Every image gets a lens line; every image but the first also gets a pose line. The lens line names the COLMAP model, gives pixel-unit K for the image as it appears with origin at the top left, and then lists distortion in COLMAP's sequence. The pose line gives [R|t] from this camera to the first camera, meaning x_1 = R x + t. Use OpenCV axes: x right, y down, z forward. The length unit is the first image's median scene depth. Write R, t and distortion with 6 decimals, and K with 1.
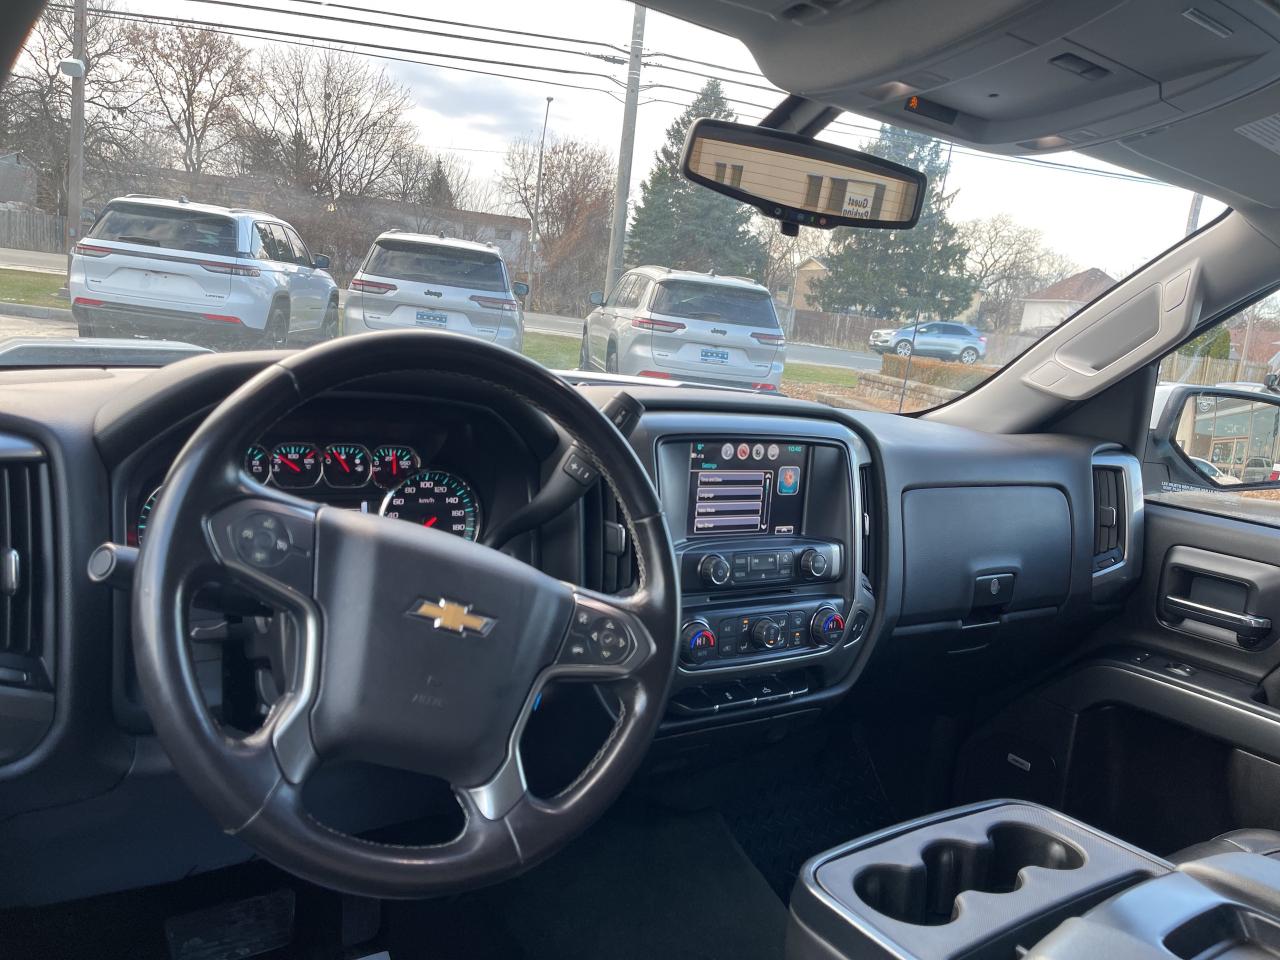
lens RADIAL K [[941.2, 0, 633.4], [0, 941.2, 479.6], [0, 0, 1]] dist [0.035547, -0.068245]
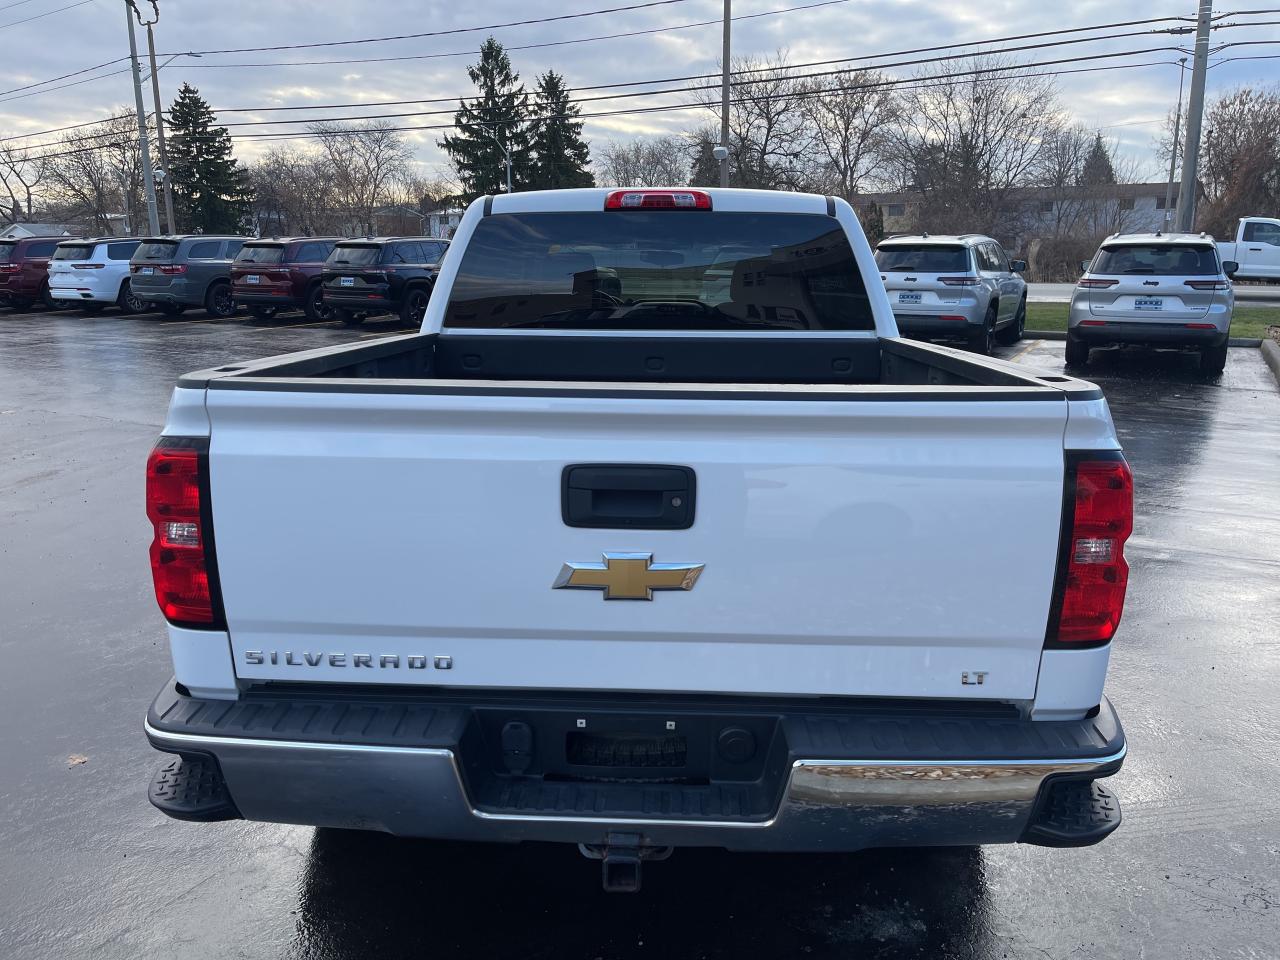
lens RADIAL K [[965.4, 0, 640.0], [0, 965.4, 480.0], [0, 0, 1]] dist [0.037480, -0.073803]
pose [[0.776878, 0.014774, -0.629478, 0.085992], [-0.017080, 0.999851, 0.002386, 0.022971], [0.629419, 0.008898, 0.777015, -0.080714]]
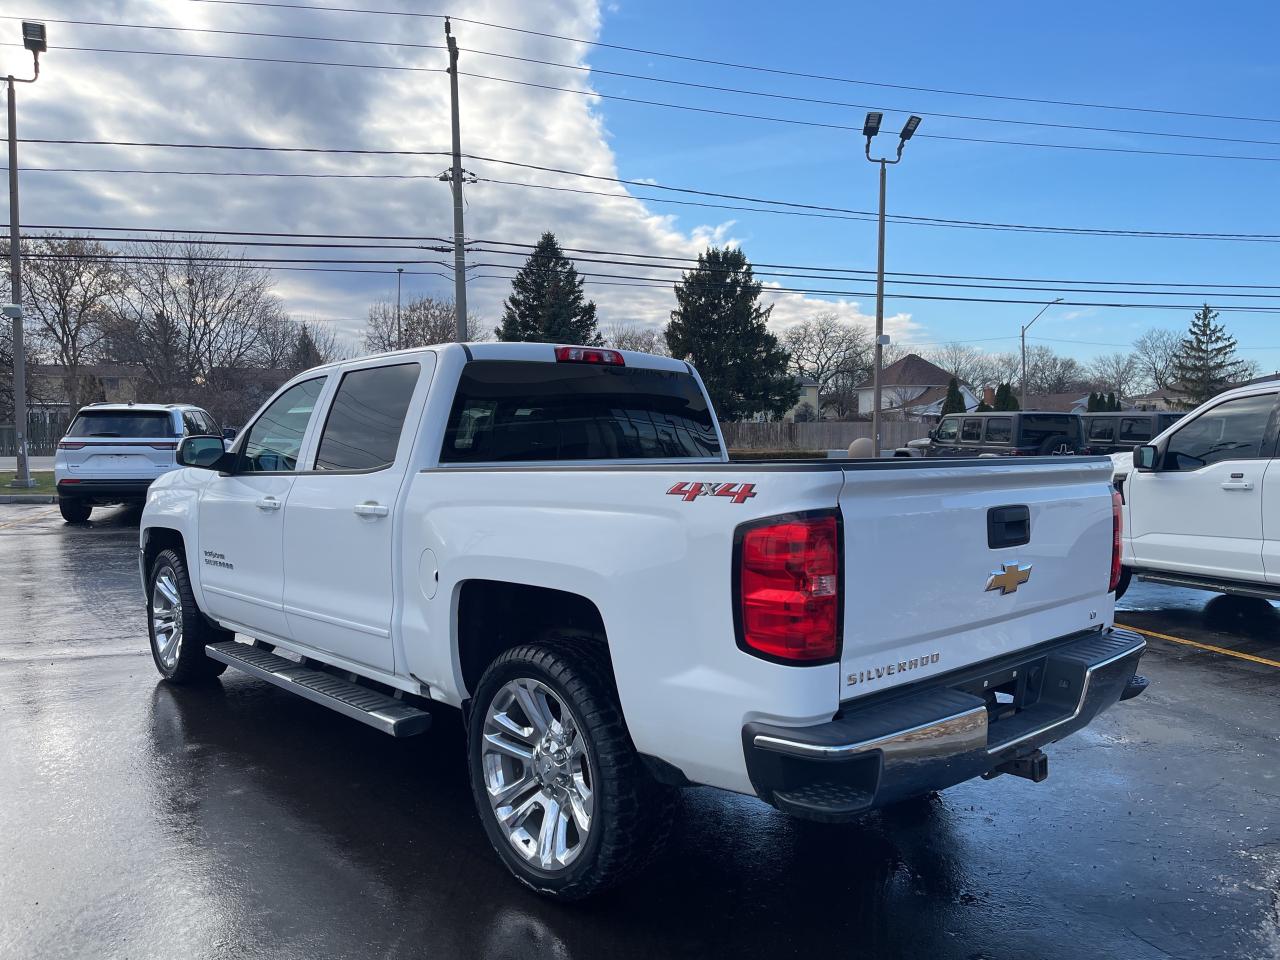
lens RADIAL K [[965.4, 0, 640.0], [0, 965.4, 480.0], [0, 0, 1]] dist [0.037480, -0.073803]
pose [[0.984785, -0.128794, 0.116664, 0.022143], [0.143094, 0.981927, -0.123866, 0.025424], [-0.098603, 0.138676, 0.985417, -0.116616]]
